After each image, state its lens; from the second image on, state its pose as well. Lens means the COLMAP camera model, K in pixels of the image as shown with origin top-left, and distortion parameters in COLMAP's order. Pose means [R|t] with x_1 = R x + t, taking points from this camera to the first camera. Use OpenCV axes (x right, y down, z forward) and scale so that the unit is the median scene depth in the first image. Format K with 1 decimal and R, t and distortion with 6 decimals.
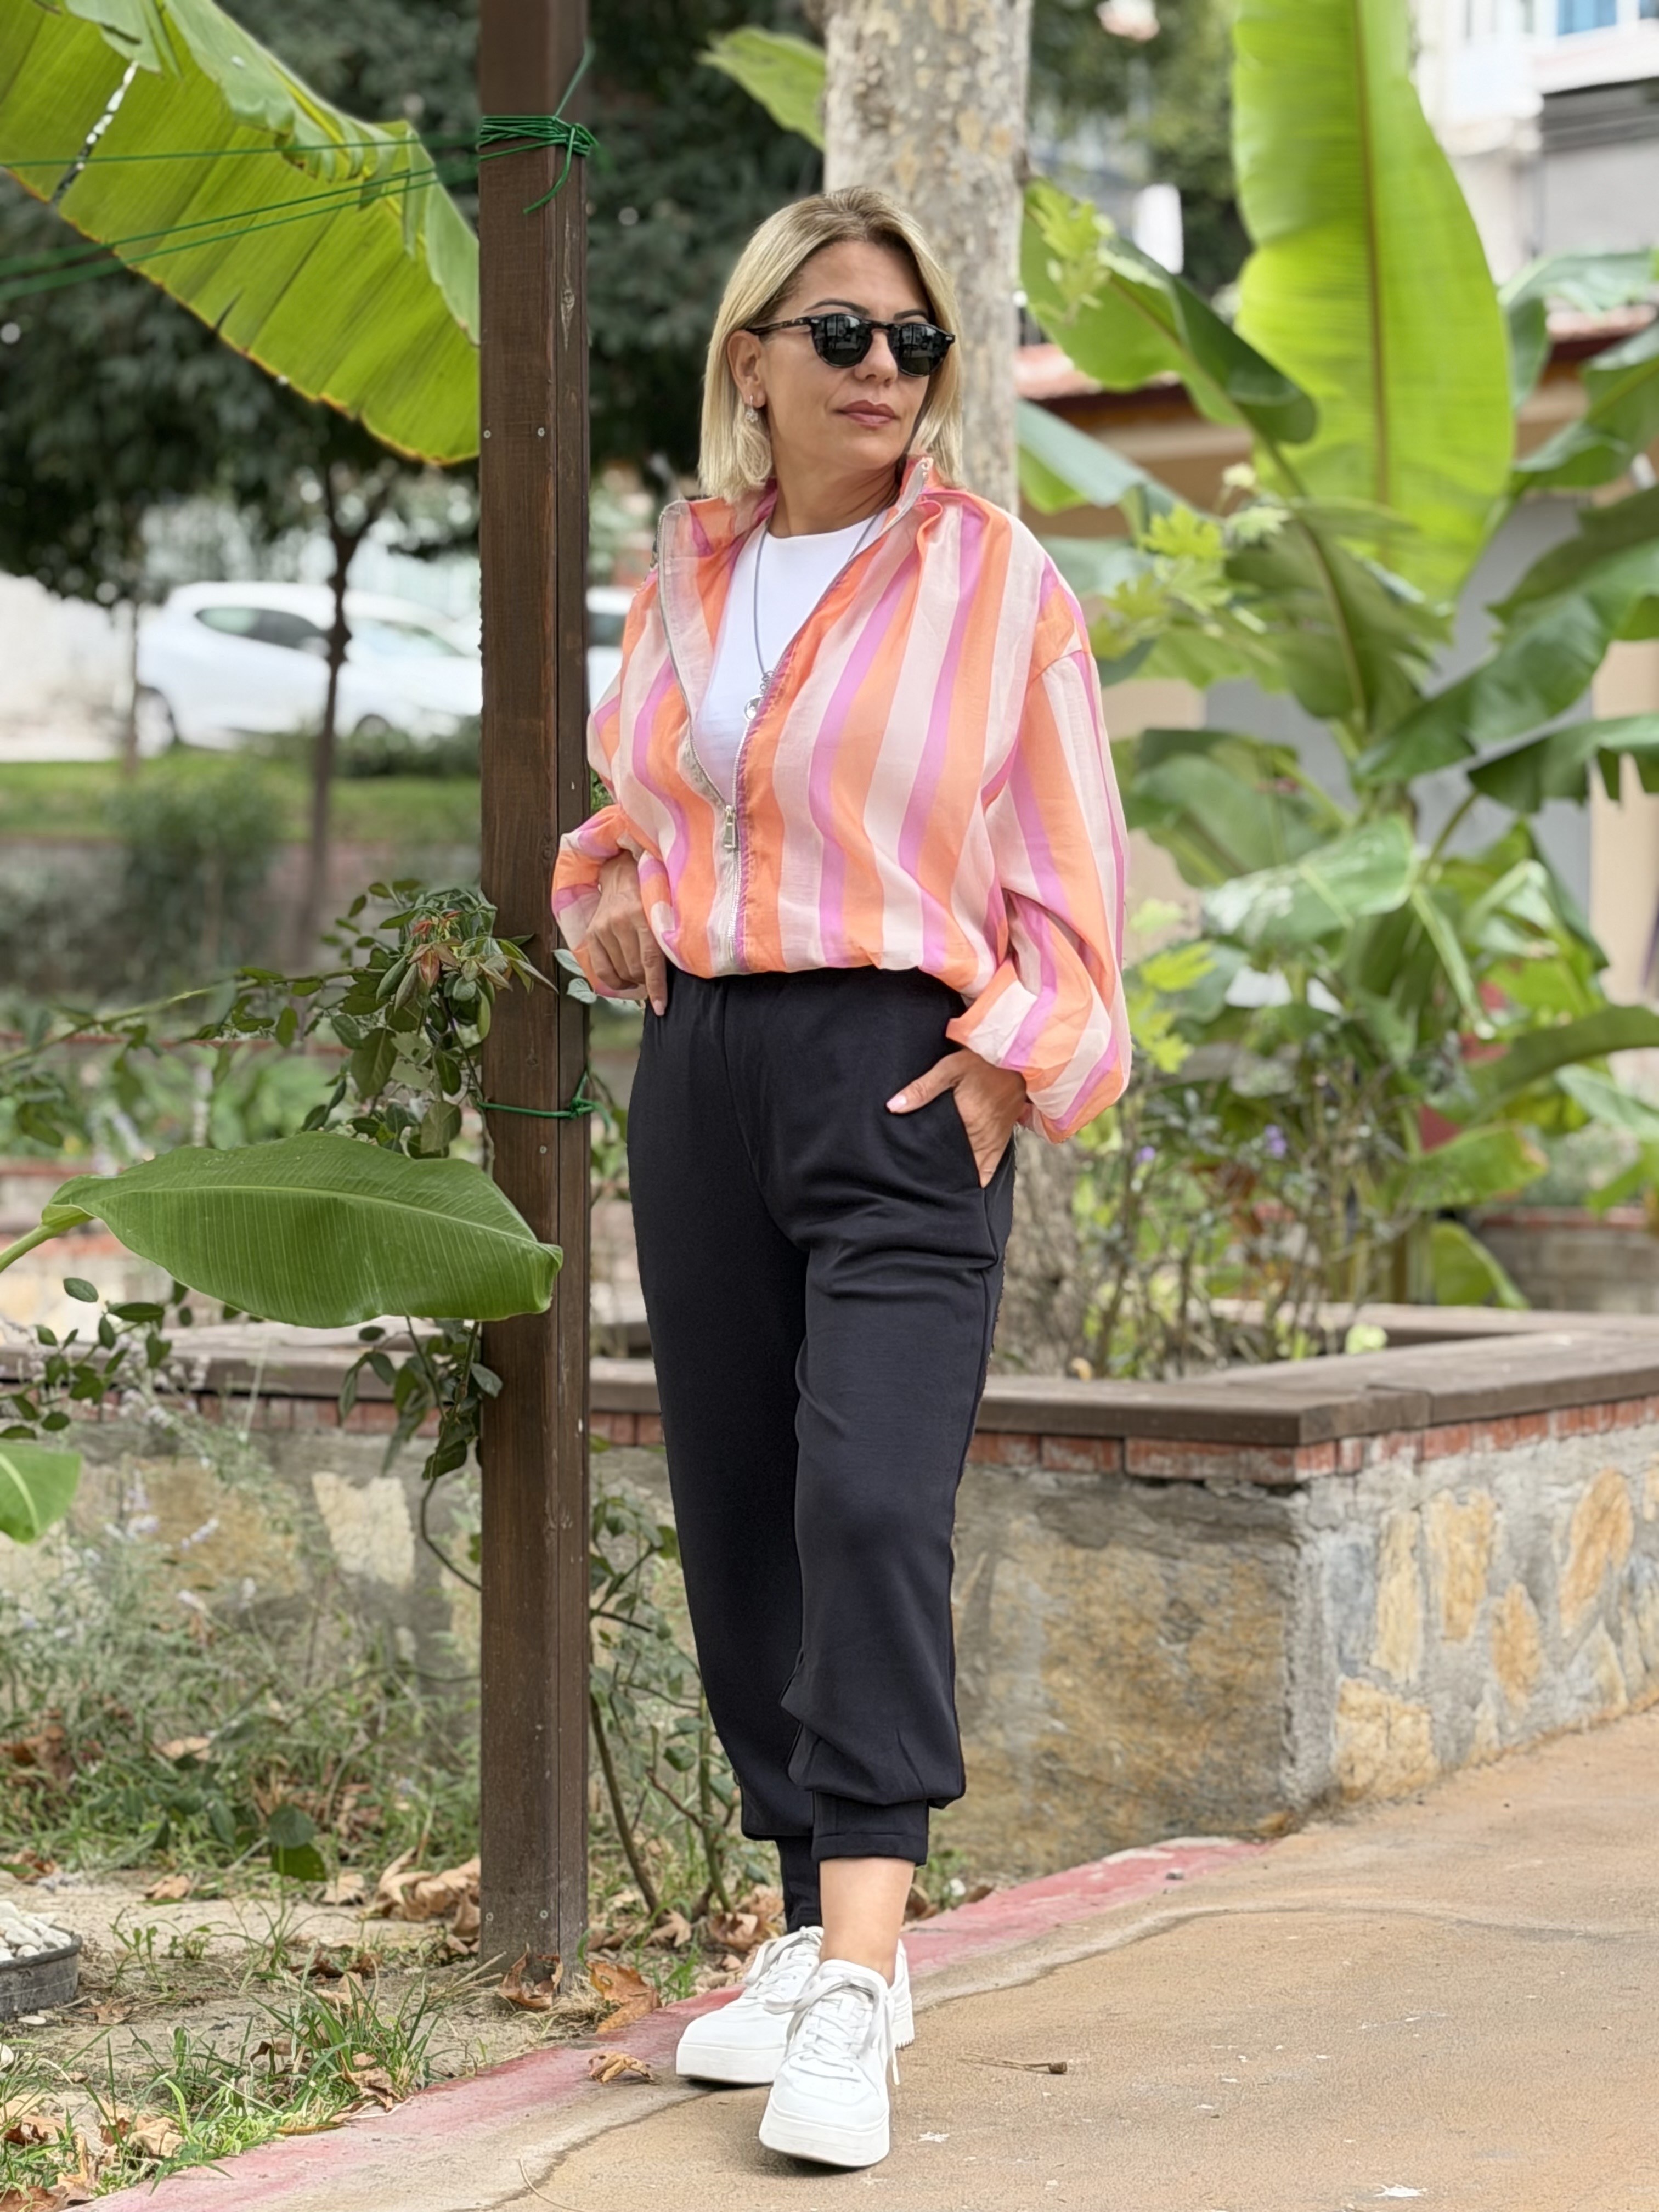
lens RADIAL K [[5073.4, 0, 836.5], [0, 5073.4, 1105.7], [0, 0, 1]] dist [0.148728, 0.000000]
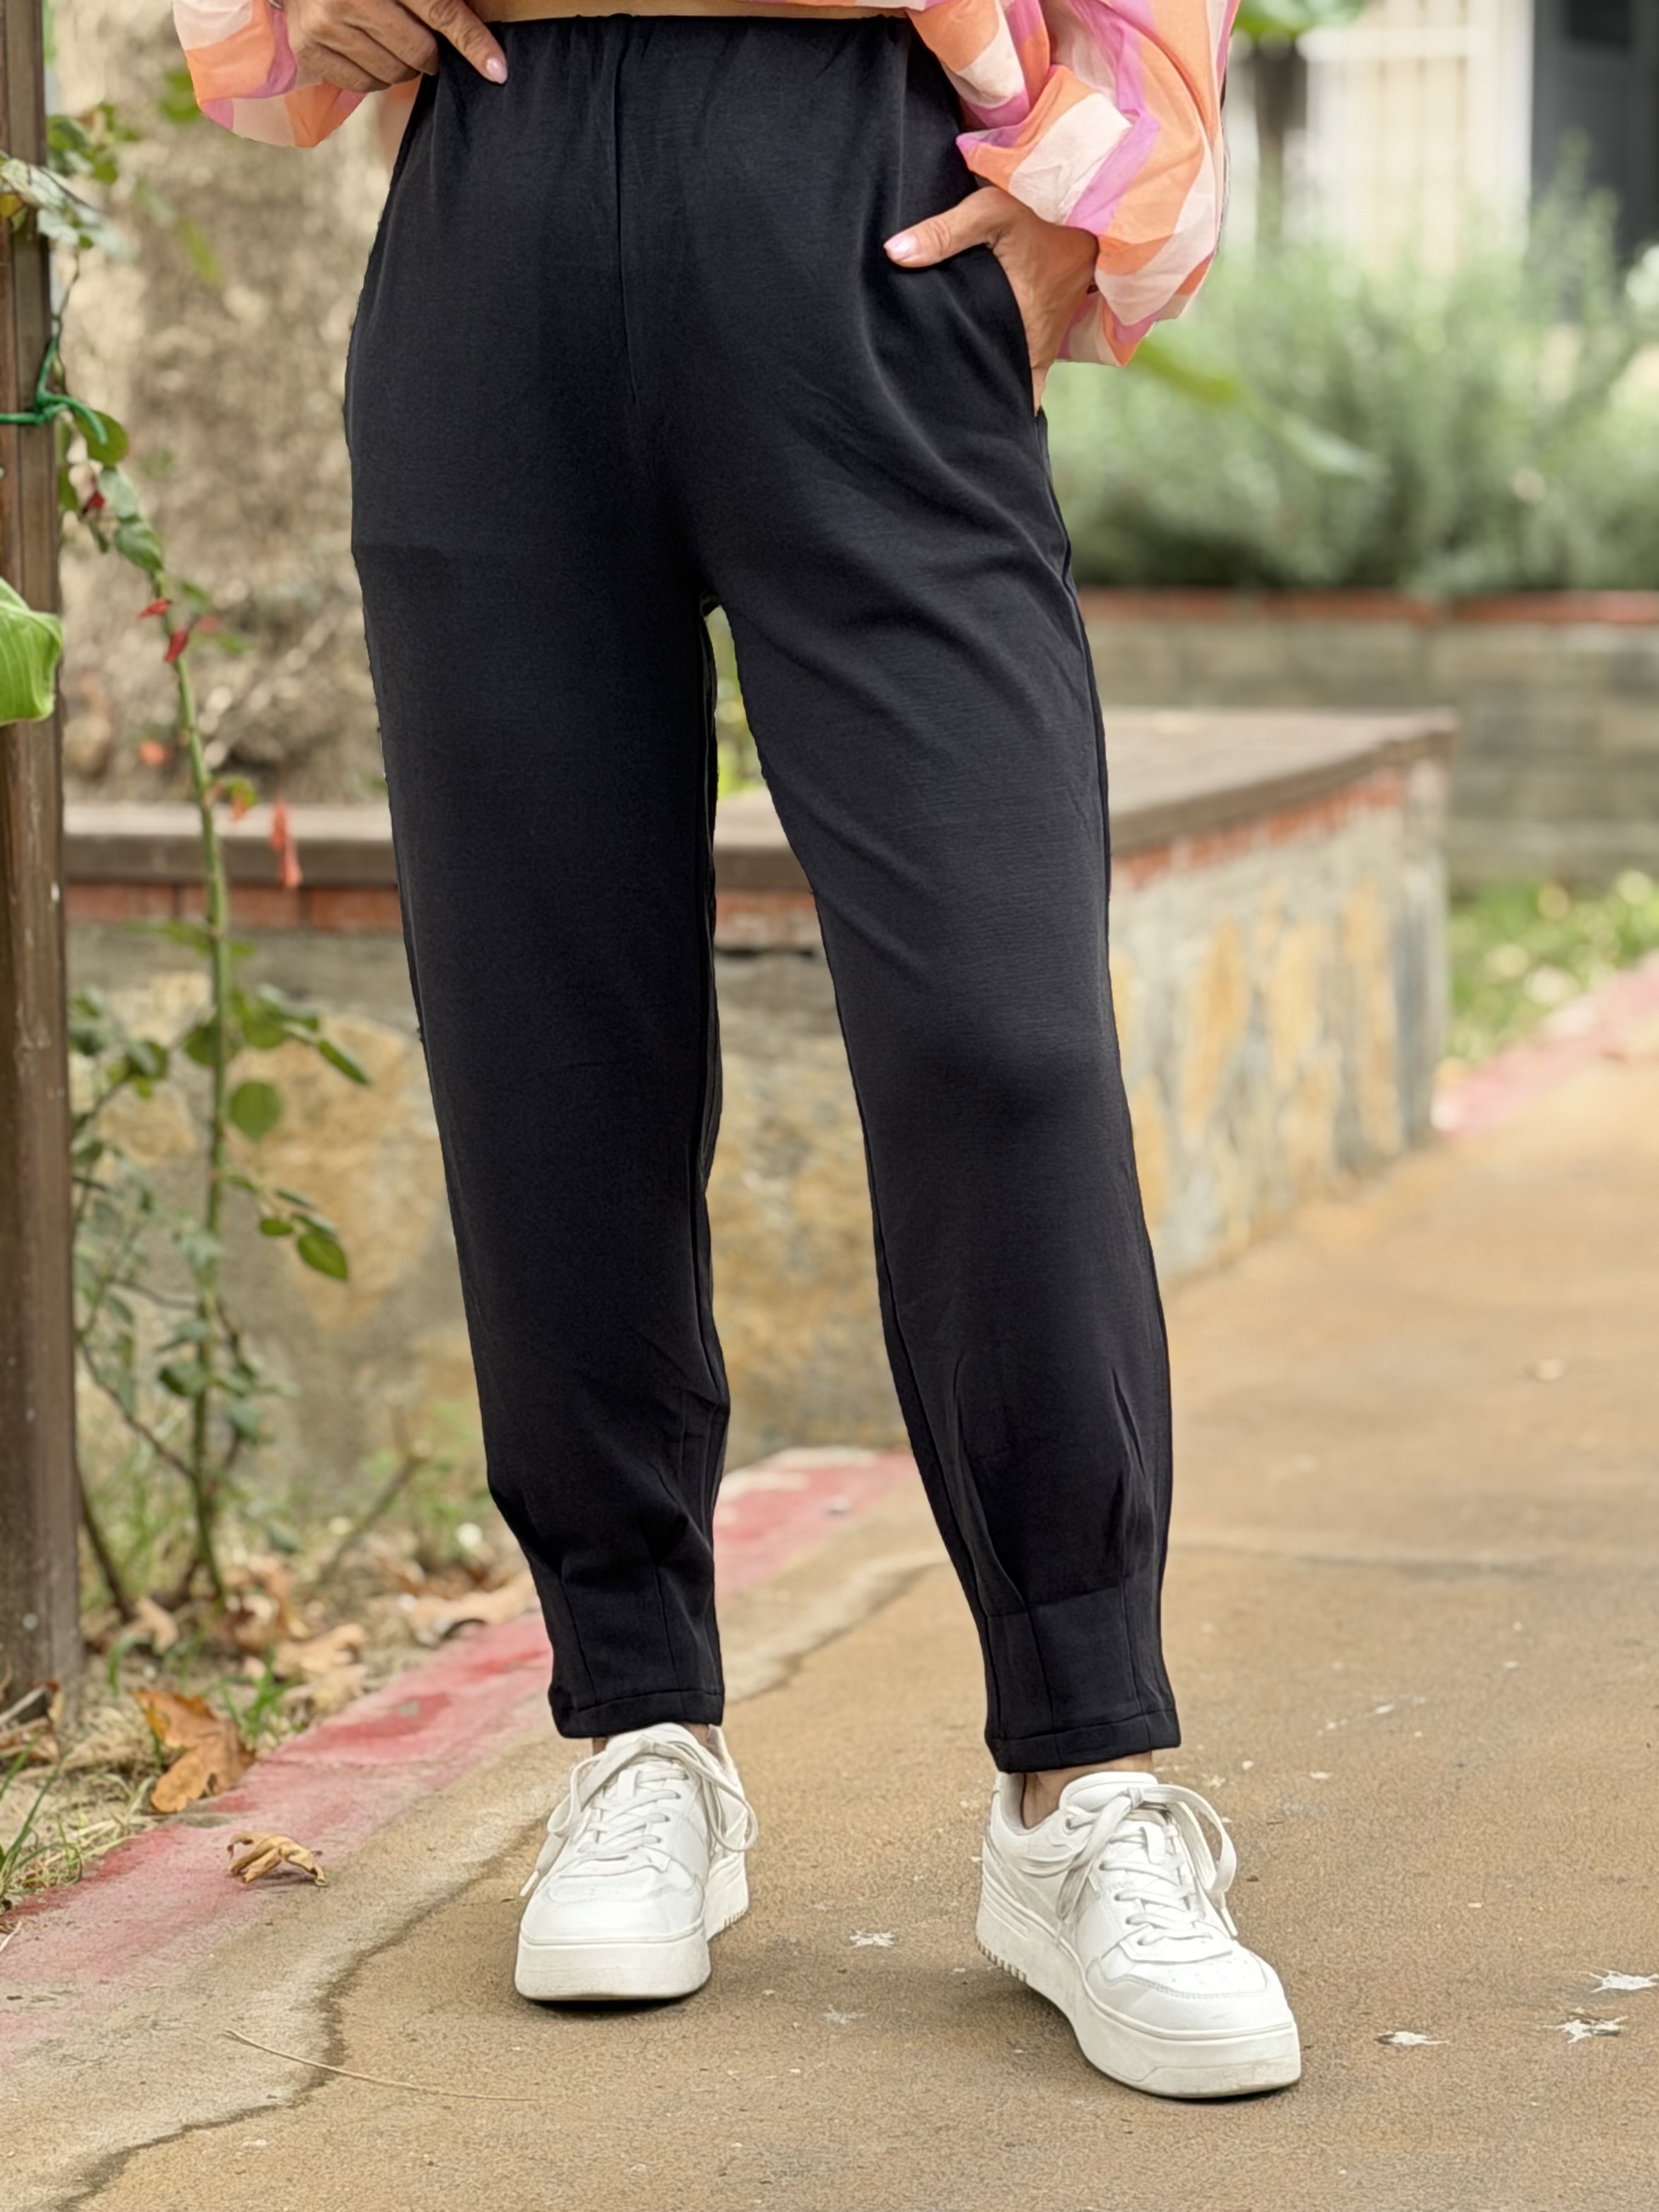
lens RADIAL K [[6251.2, 0, 835.3], [0, 6251.2, 1102.2], [0, 0, 1]] dist [0.131198, 0.000000]
pose [[0.971933, -0.034060, 0.232781, -0.124179], [0.011074, 0.994991, 0.099348, 0.008878], [-0.234999, -0.093982, 0.967441, 0.159768]]
